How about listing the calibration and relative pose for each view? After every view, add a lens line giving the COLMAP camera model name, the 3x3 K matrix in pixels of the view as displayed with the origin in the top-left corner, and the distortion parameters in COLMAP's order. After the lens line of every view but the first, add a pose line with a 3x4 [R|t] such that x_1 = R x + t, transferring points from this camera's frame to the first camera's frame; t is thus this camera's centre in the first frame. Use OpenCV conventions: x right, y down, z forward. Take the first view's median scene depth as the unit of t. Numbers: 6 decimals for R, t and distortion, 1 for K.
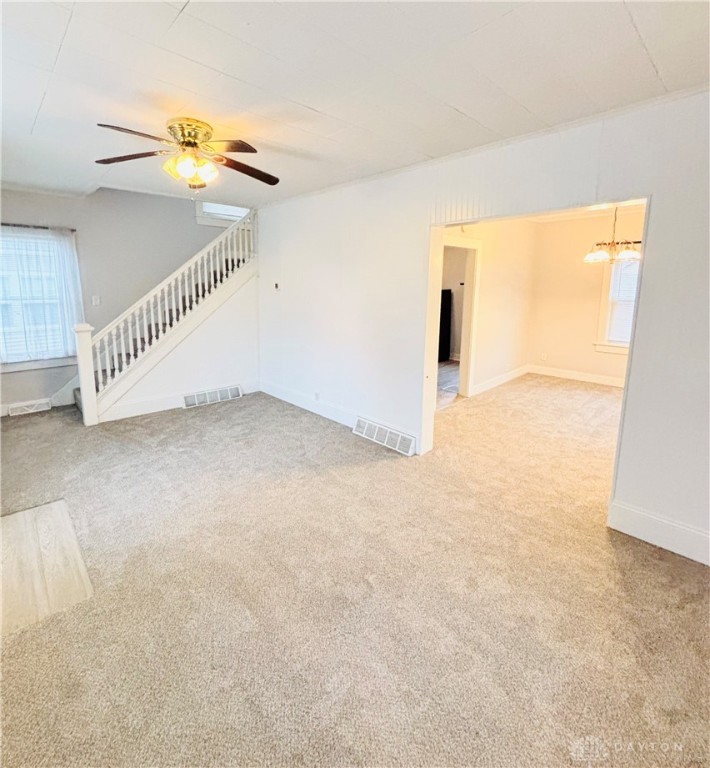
lens RADIAL K [[380.7, 0, 356.0], [0, 380.7, 338.5], [0, 0, 1]] dist [0.003622, 0.000236]
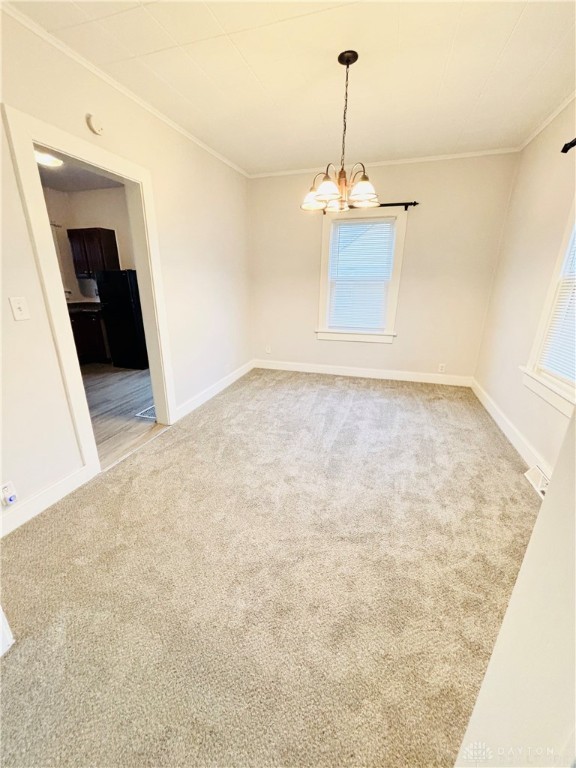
lens RADIAL K [[310.9, 0, 288.0], [0, 310.9, 384.0], [0, 0, 1]] dist [-0.001756, -0.000117]
pose [[0.877913, -0.152315, 0.453949, 0.237057], [0.067173, 0.977858, 0.198196, -0.016389], [-0.474086, -0.143506, 0.868705, 0.416814]]
